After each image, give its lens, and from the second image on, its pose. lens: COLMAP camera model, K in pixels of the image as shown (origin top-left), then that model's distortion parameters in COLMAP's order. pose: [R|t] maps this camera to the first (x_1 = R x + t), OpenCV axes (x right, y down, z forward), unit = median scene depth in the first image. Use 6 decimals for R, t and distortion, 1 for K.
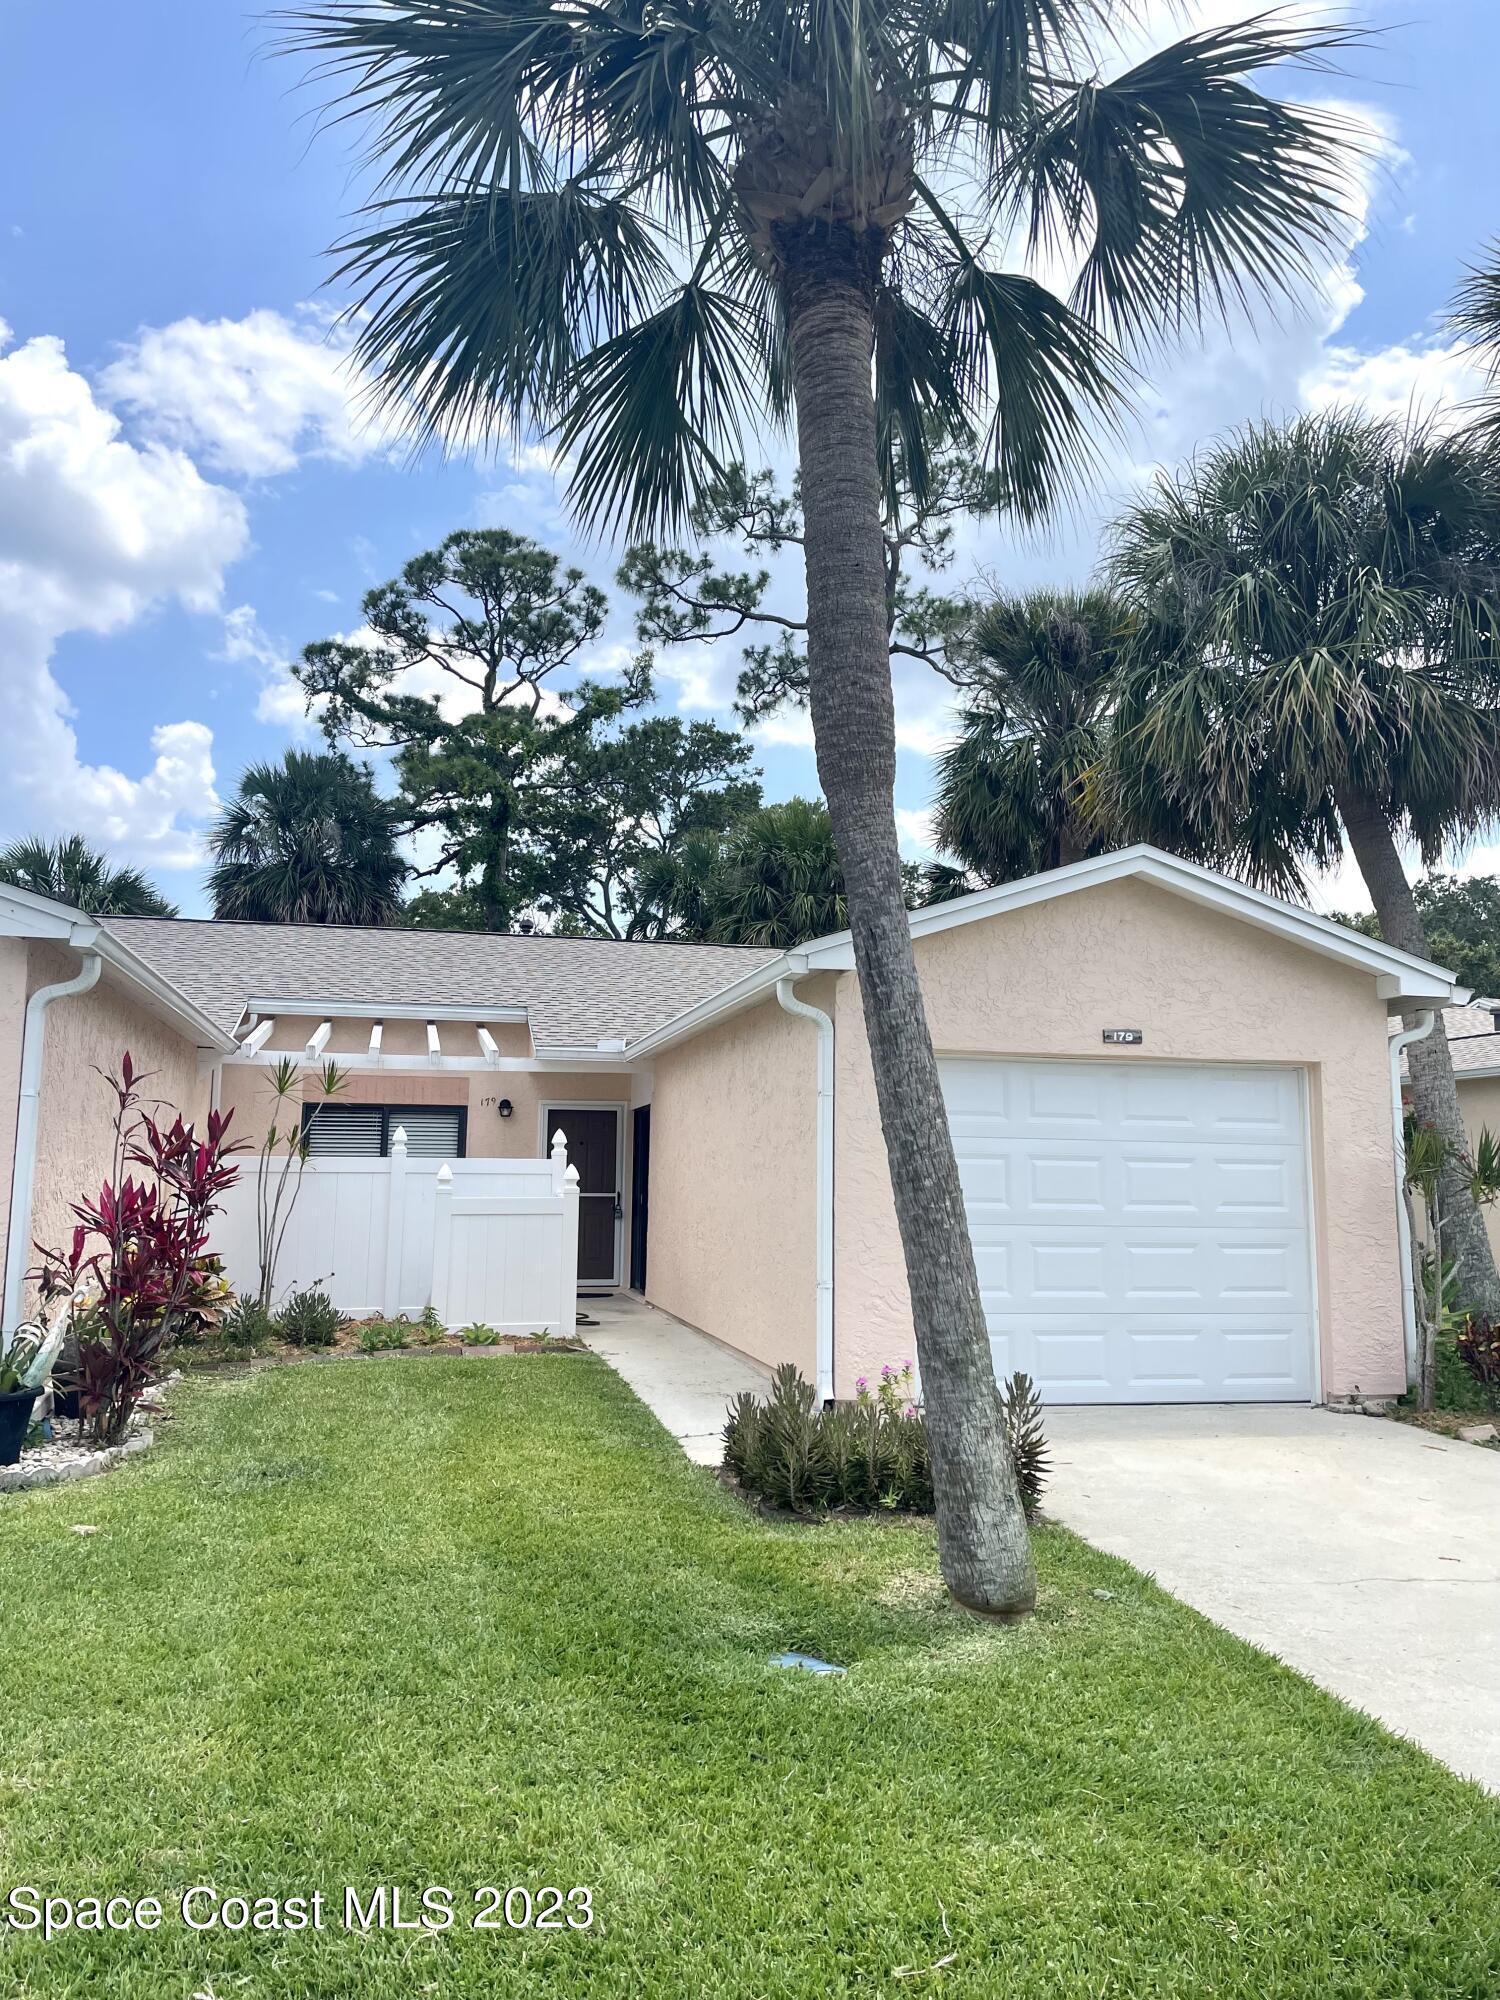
lens RADIAL K [[1511.8, 0, 696.8], [0, 1511.8, 975.7], [0, 0, 1]] dist [0.099454, -0.125539]
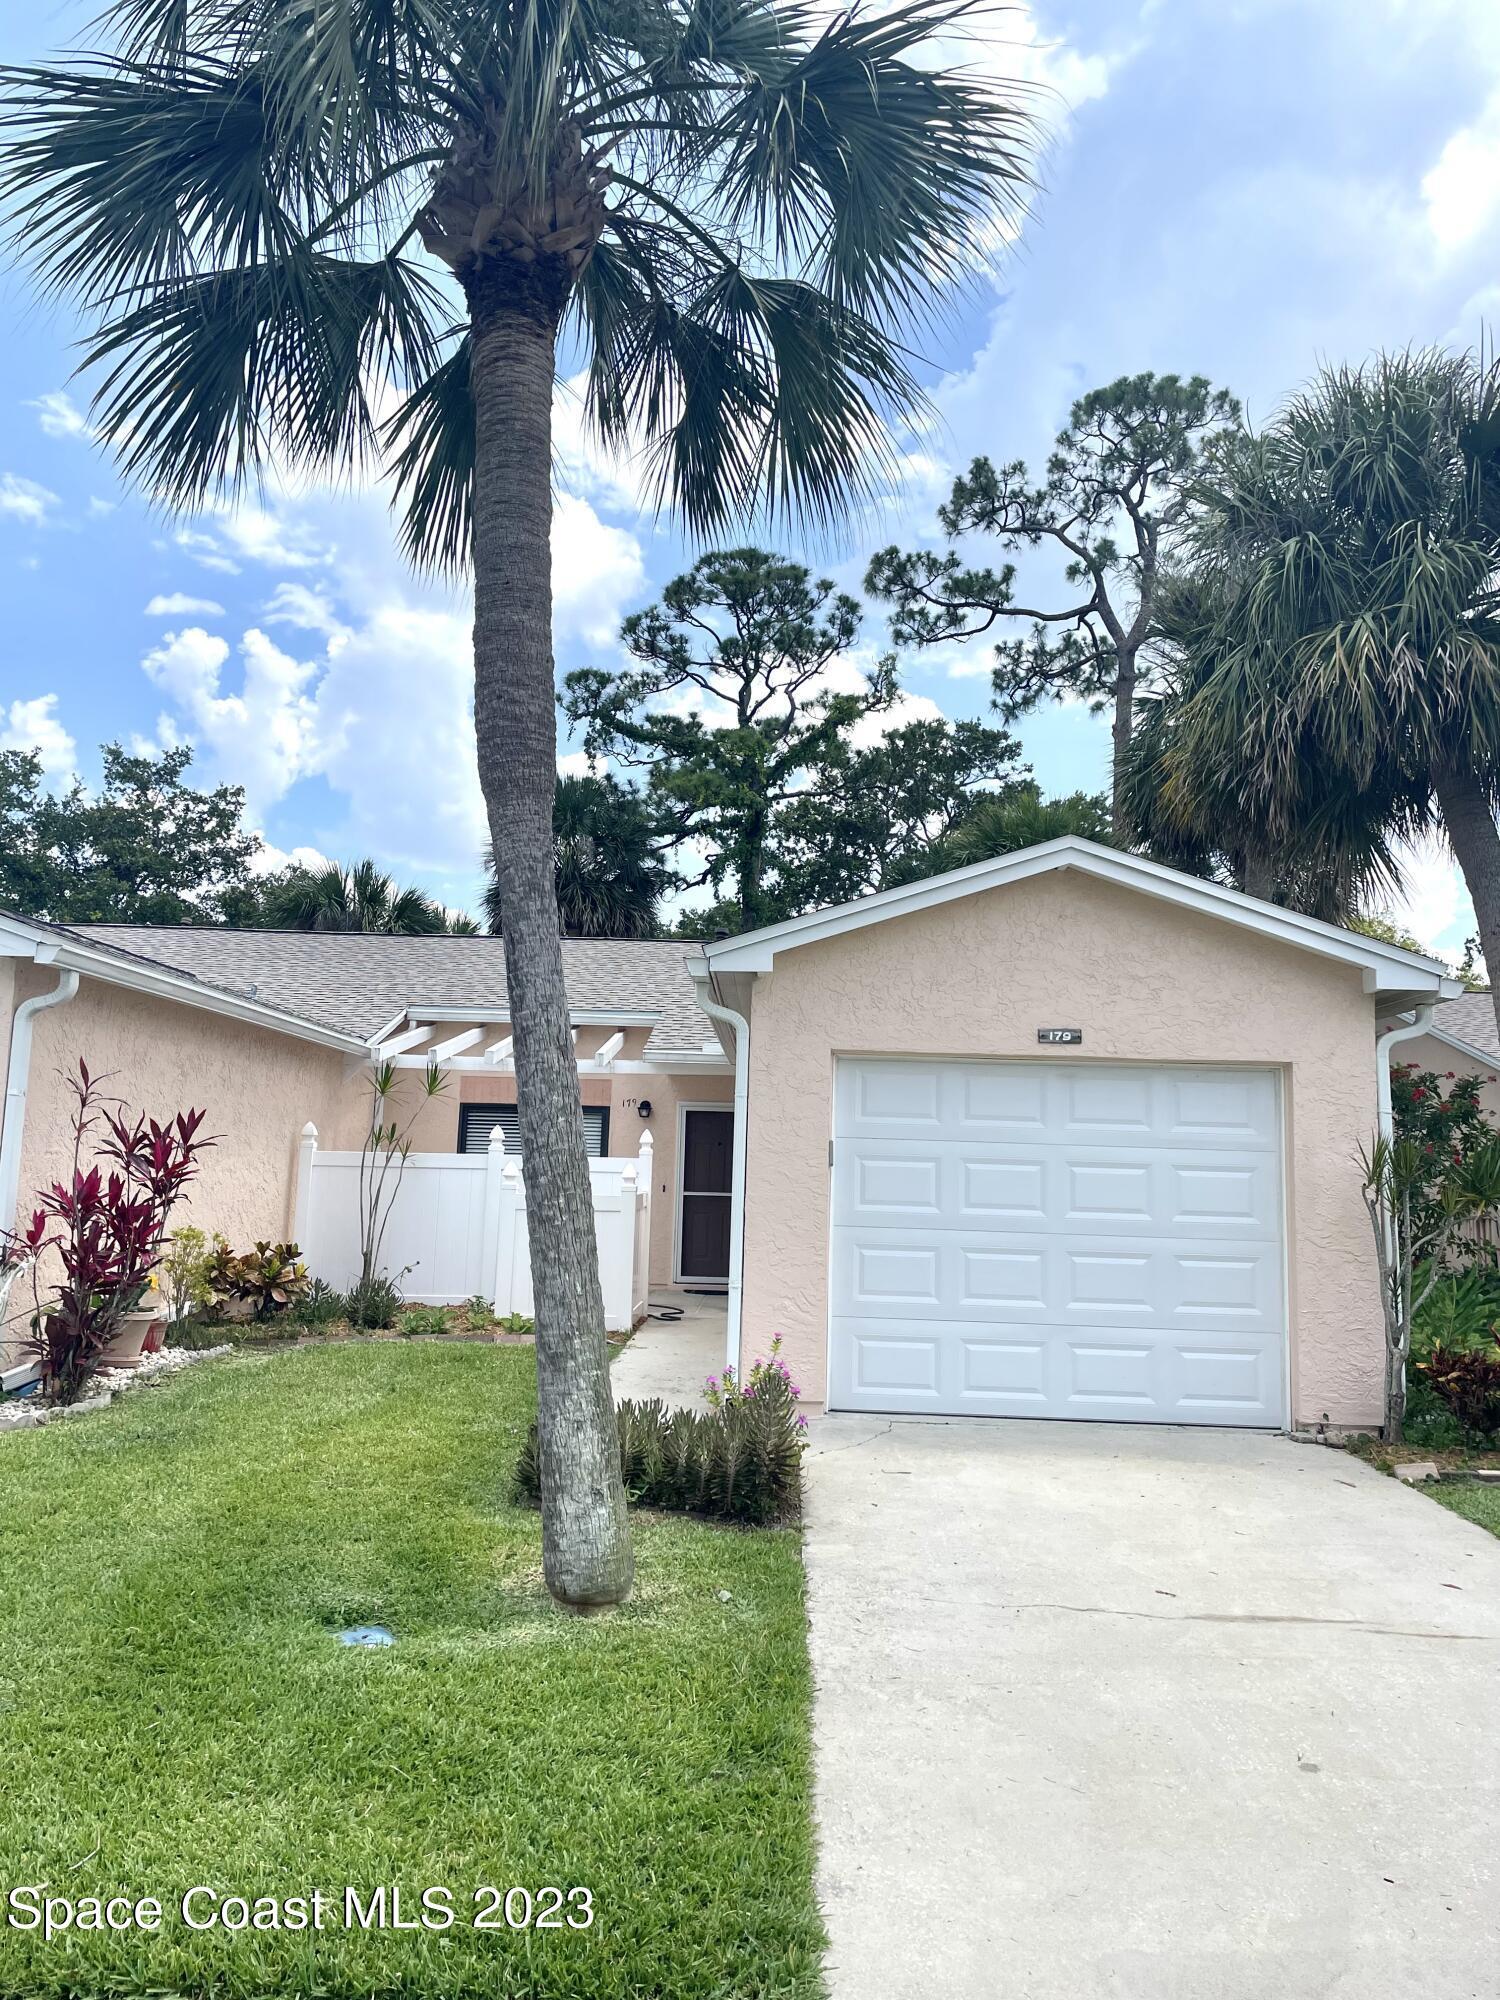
lens RADIAL K [[1506.0, 0, 747.3], [0, 1506.0, 968.4], [0, 0, 1]] dist [0.093279, -0.128037]
pose [[0.968350, -0.018253, -0.248926, 0.119916], [0.016340, 0.999819, -0.009746, 0.001260], [0.249059, 0.005370, 0.968473, 0.009919]]
